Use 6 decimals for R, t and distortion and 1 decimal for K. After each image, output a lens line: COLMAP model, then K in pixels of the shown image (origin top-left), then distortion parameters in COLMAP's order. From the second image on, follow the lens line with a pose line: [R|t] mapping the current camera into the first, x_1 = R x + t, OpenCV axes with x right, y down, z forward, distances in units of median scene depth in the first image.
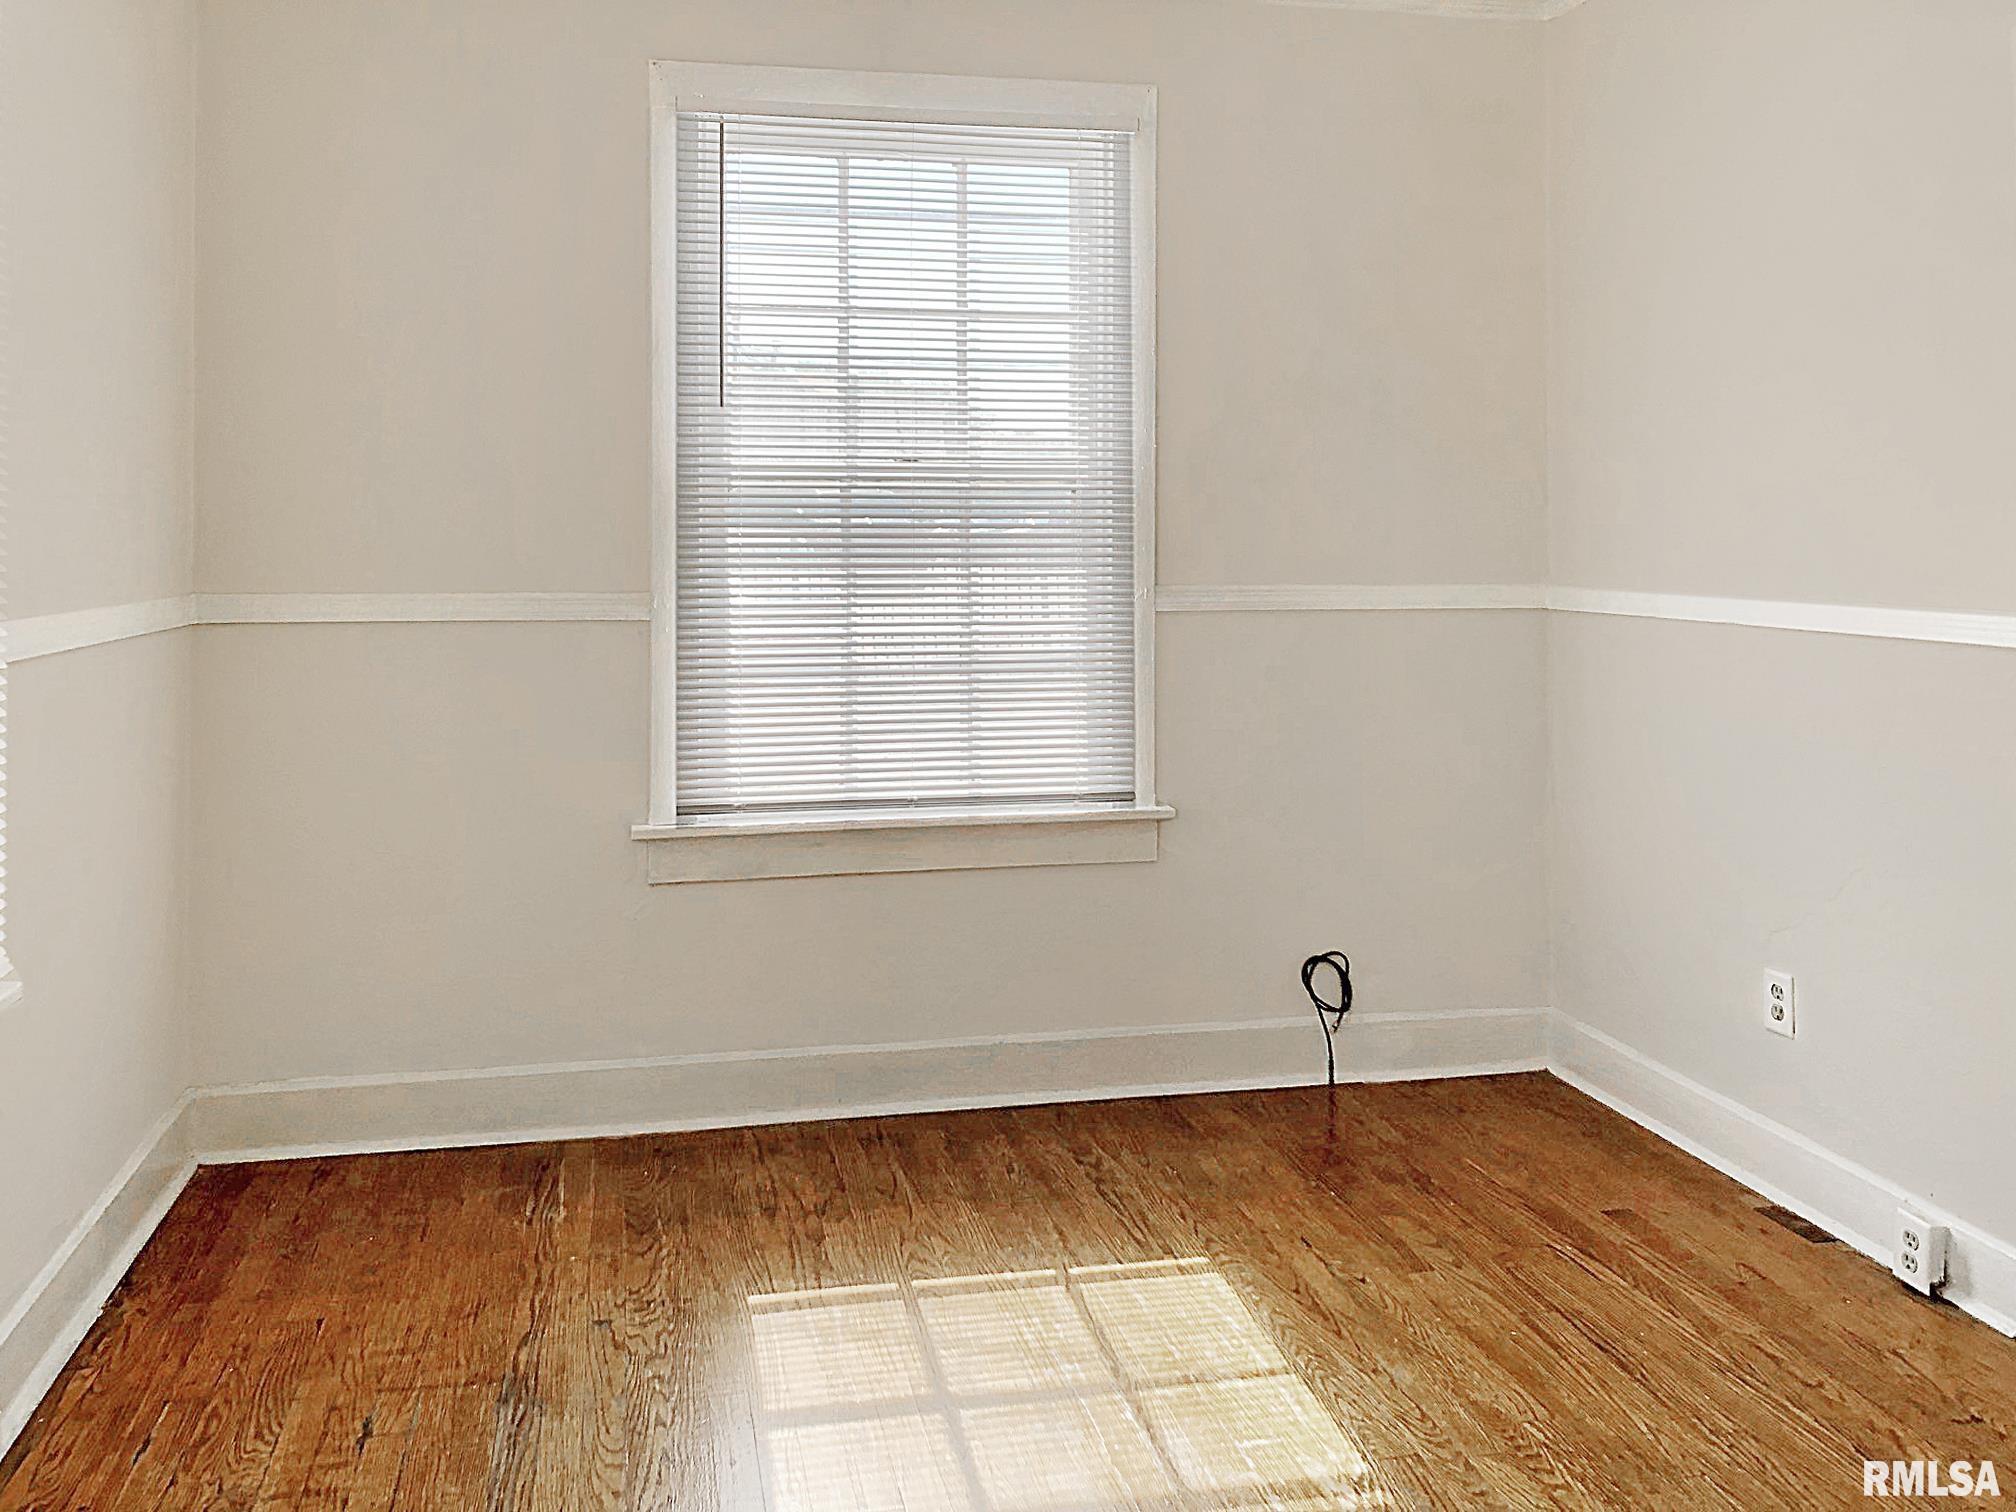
lens RADIAL K [[1652.3, 0, 971.9], [0, 1652.3, 757.1], [0, 0, 1]] dist [0.012905, 0.005586]
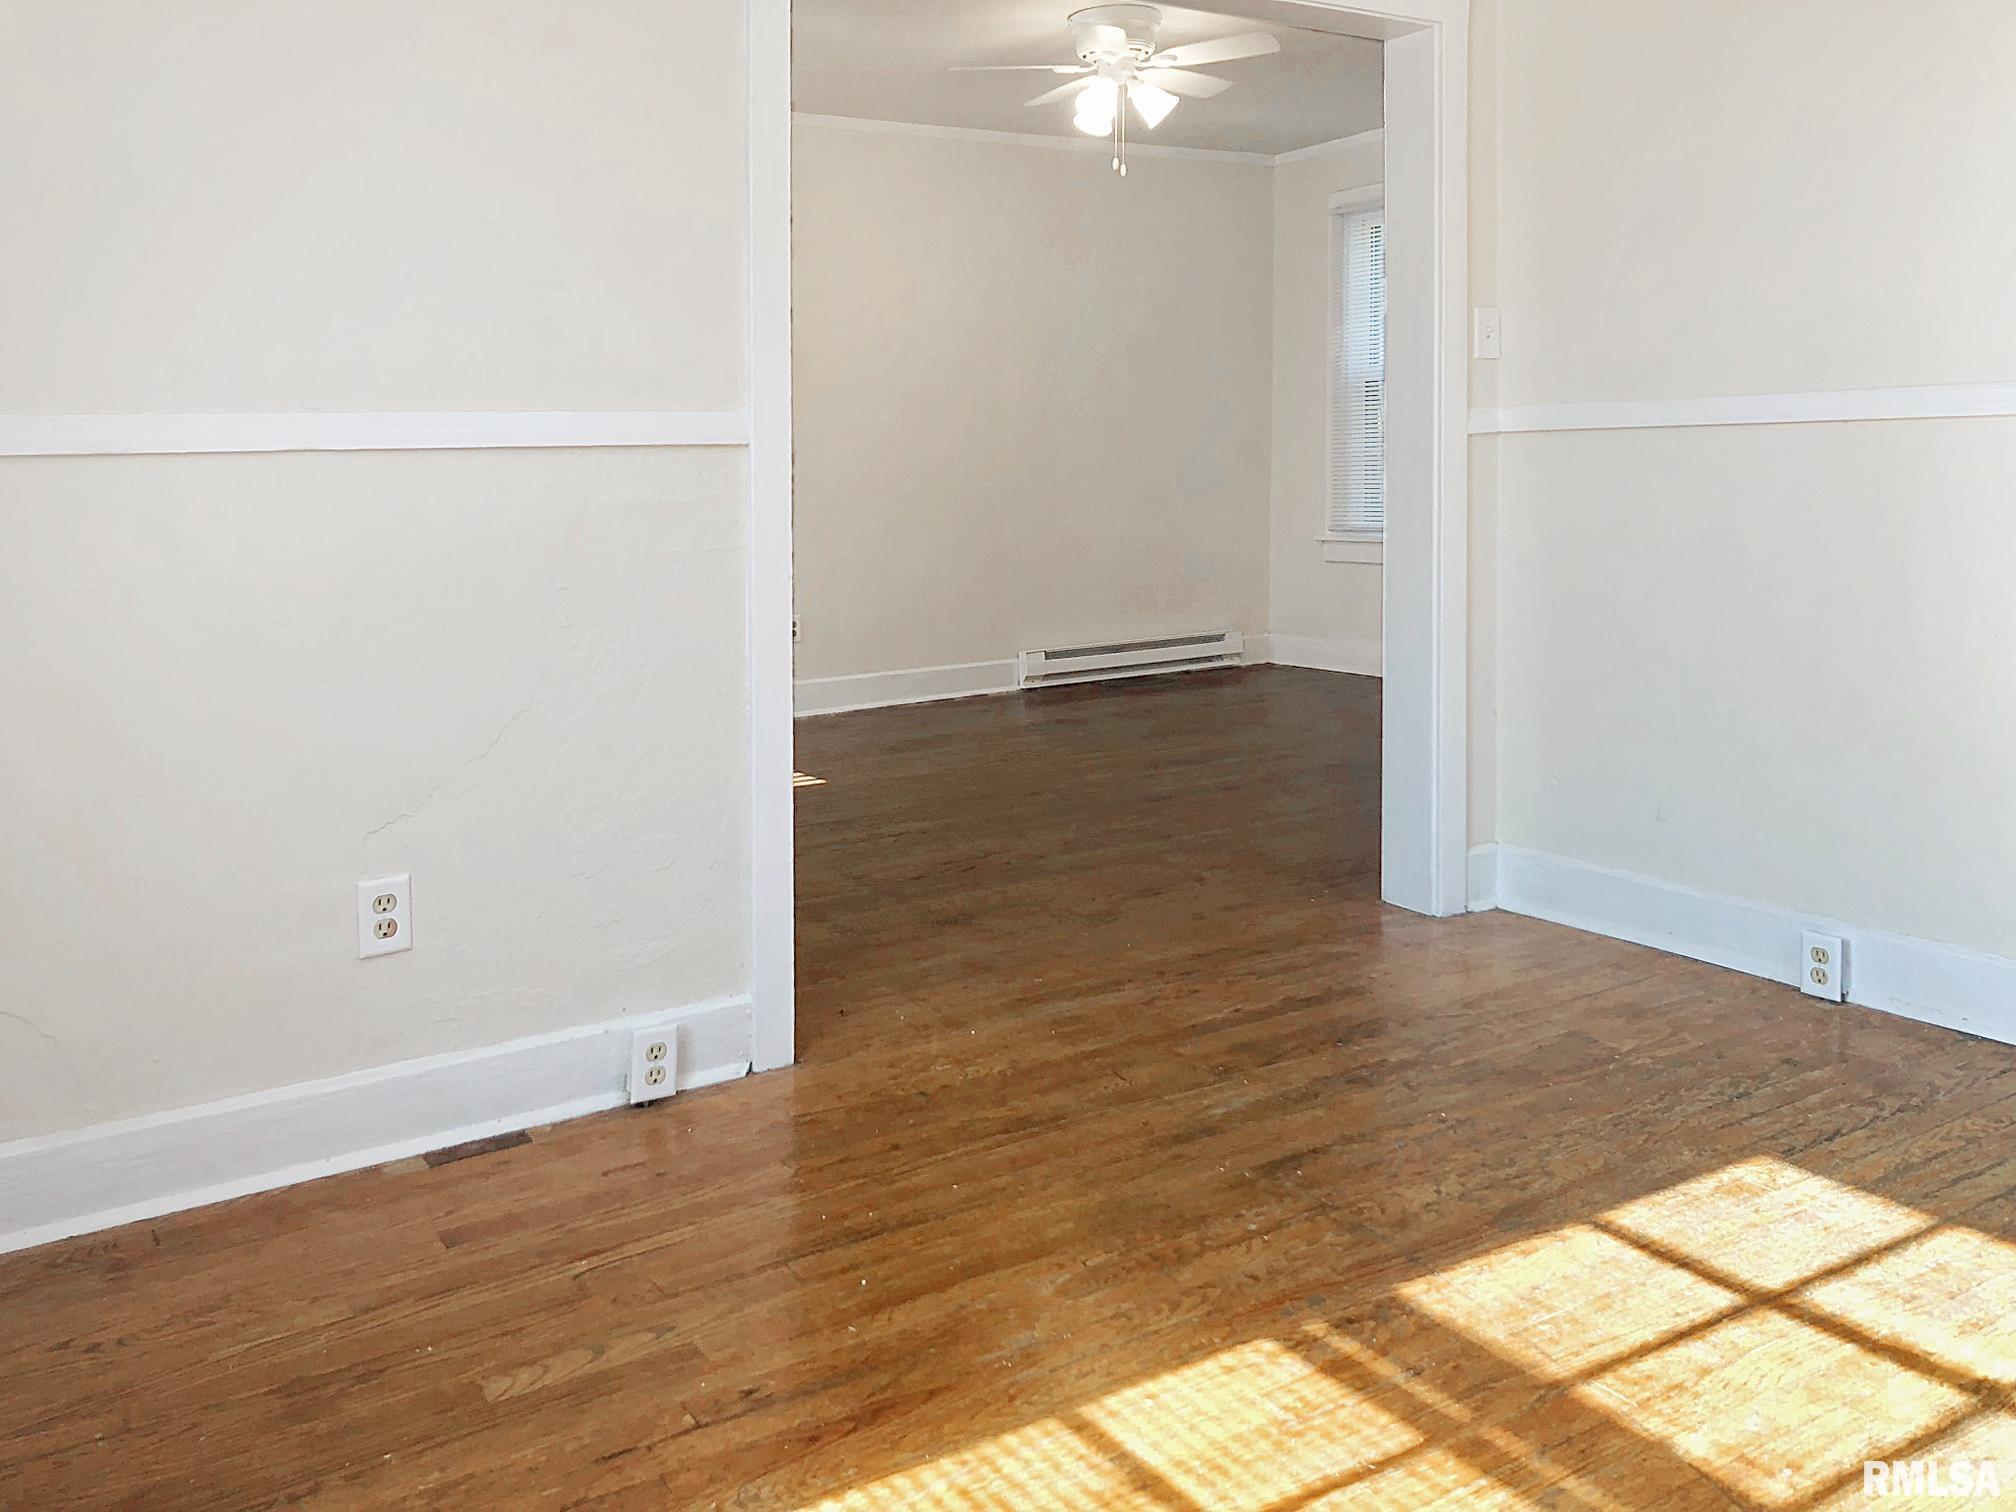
lens RADIAL K [[1652.3, 0, 971.9], [0, 1652.3, 757.1], [0, 0, 1]] dist [0.012905, 0.005586]
pose [[-0.329871, -0.155466, 0.931137, -0.386281], [0.150995, 0.964959, 0.214606, -0.062393], [-0.931872, 0.211389, -0.294837, 1.087891]]
